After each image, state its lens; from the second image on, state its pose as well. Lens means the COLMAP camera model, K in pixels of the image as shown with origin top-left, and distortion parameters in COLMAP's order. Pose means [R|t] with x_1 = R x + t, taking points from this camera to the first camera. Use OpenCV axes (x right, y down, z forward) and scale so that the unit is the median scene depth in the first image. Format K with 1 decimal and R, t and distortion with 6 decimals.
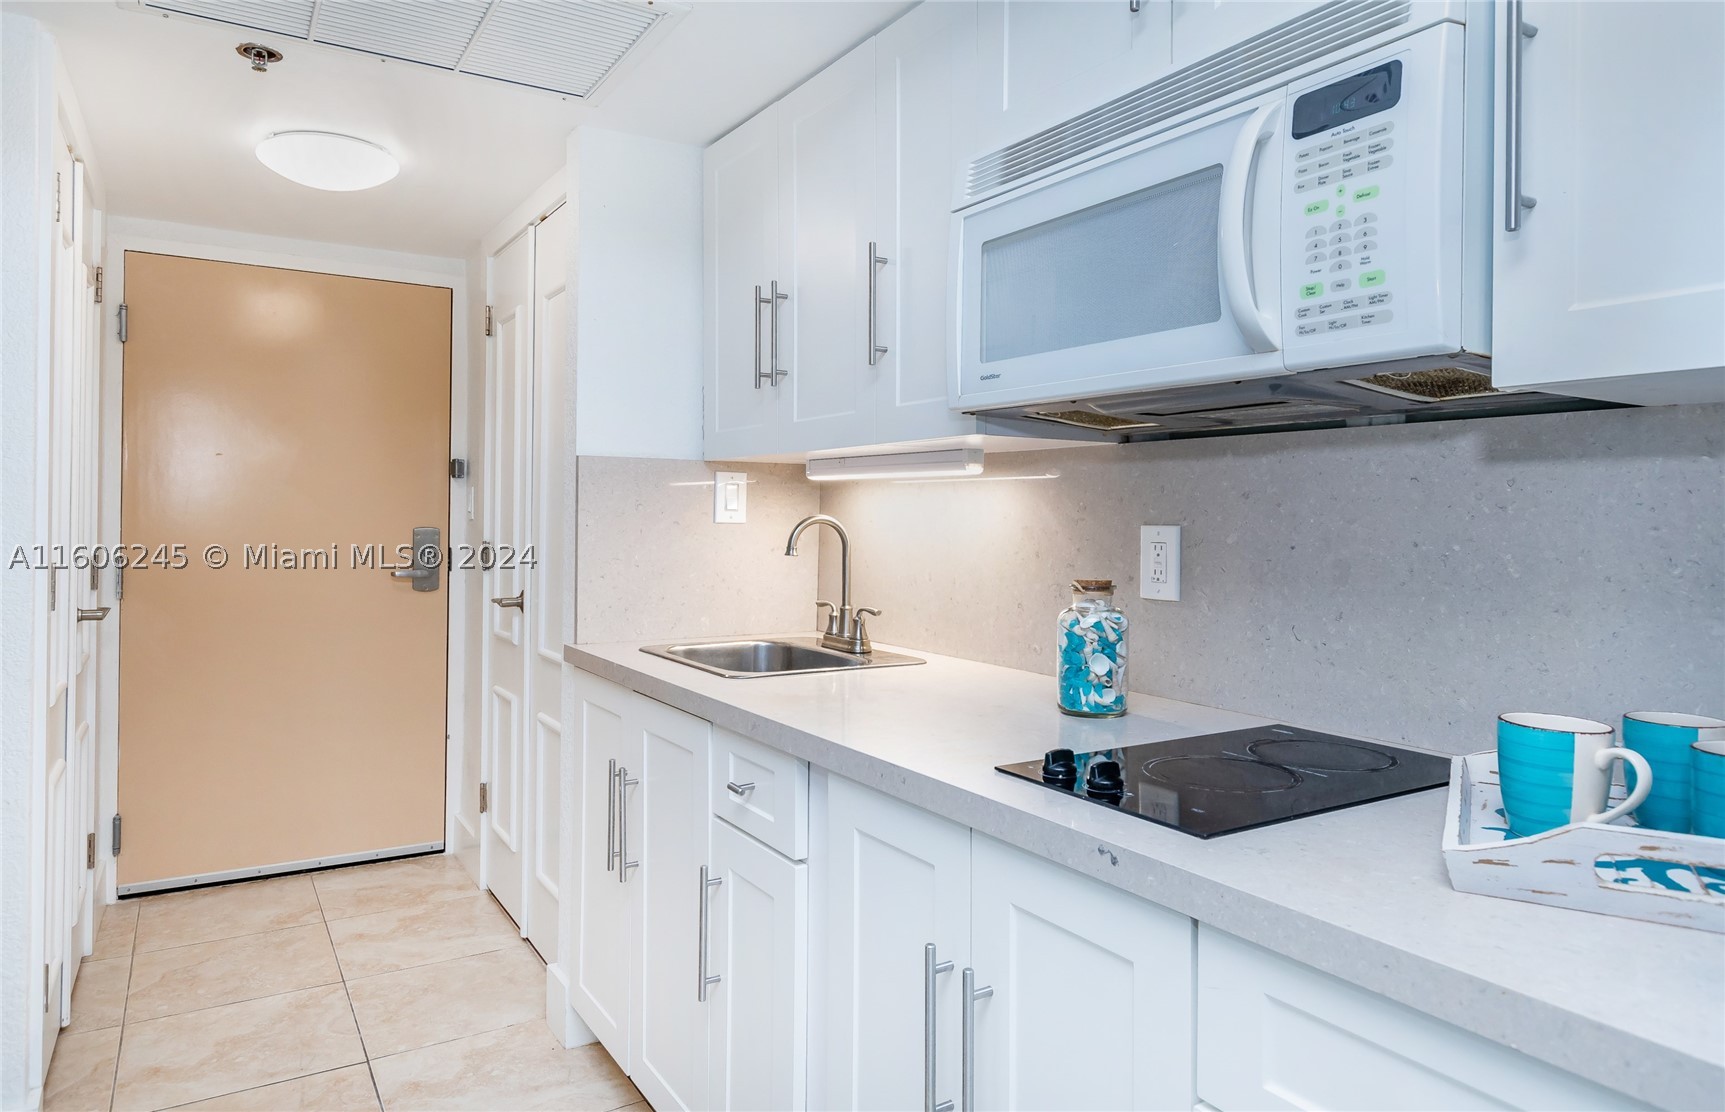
lens RADIAL K [[1039.8, 0, 805.8], [0, 1039.8, 511.6], [0, 0, 1]] dist [-0.022652, 0.001098]
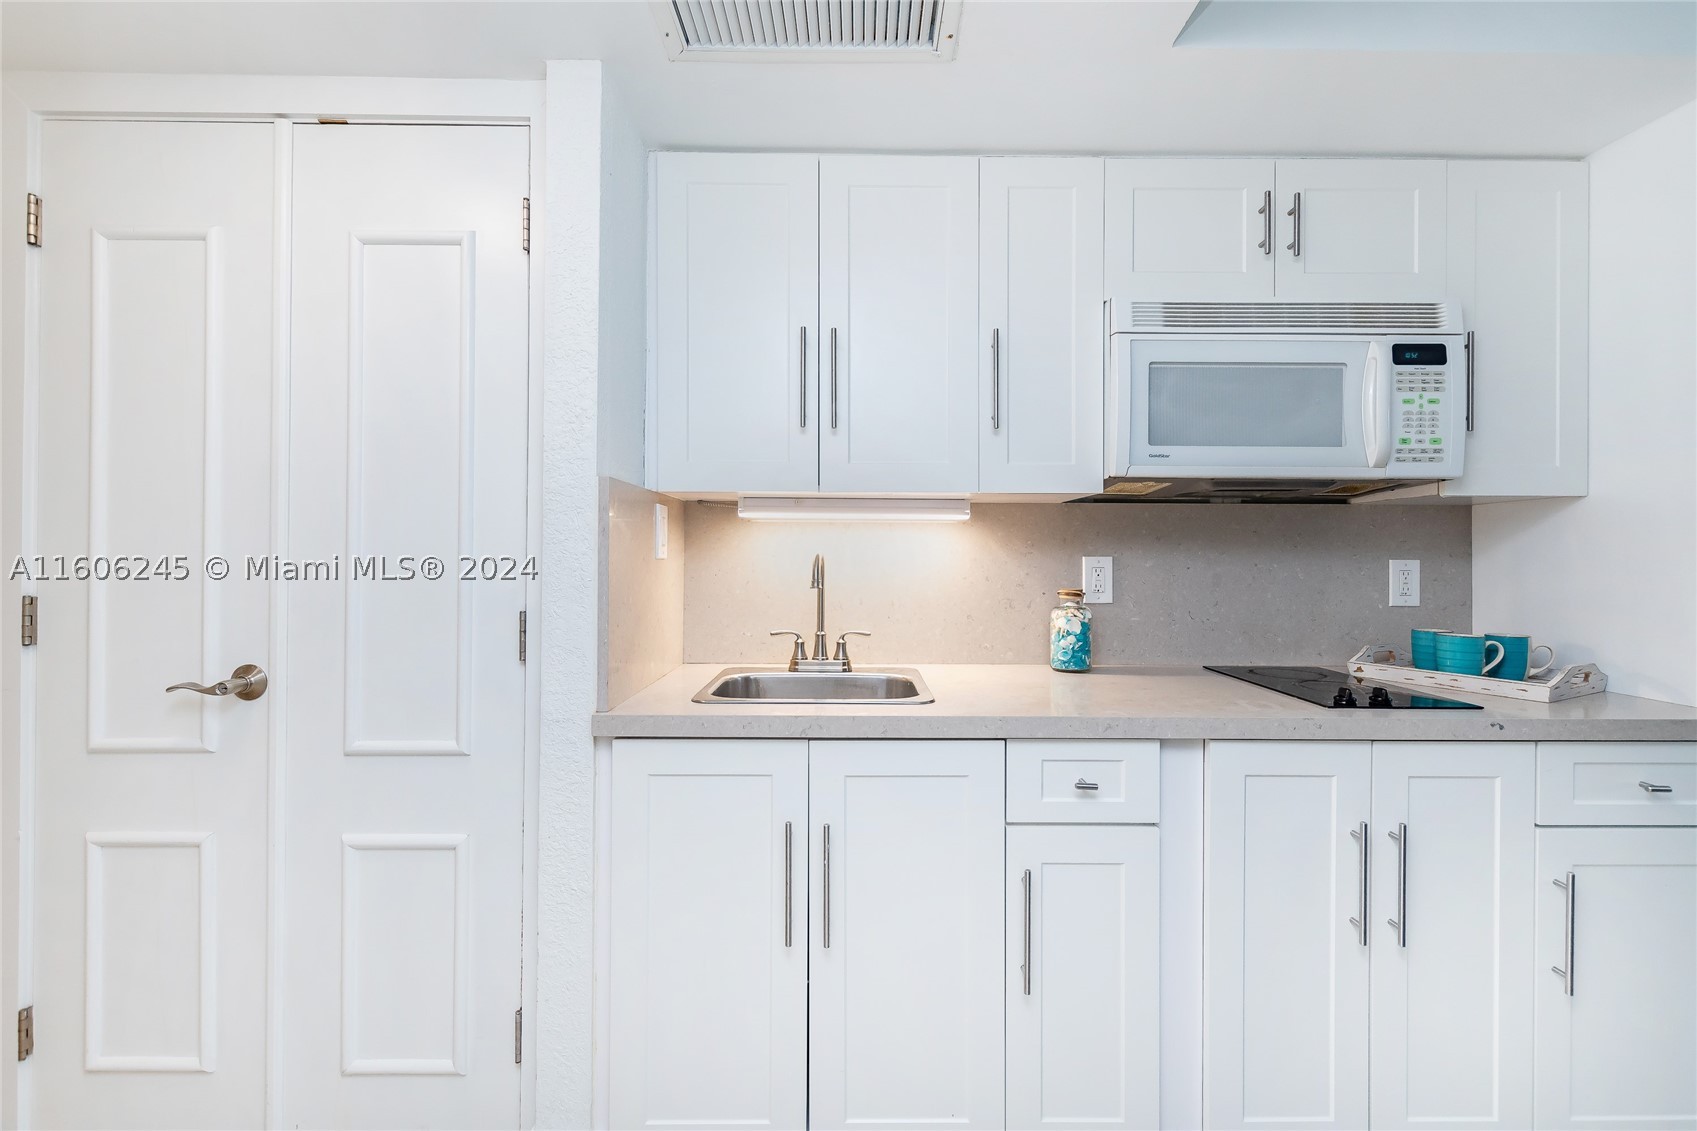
lens RADIAL K [[751.2, 0, 907.6], [0, 751.2, 549.5], [0, 0, 1]] dist [-0.001022, -0.000231]
pose [[0.507396, -0.000504, 0.861713, -1.318001], [-0.002095, 0.999996, 0.001818, 0.001826], [-0.861711, -0.002728, 0.507393, 1.105688]]
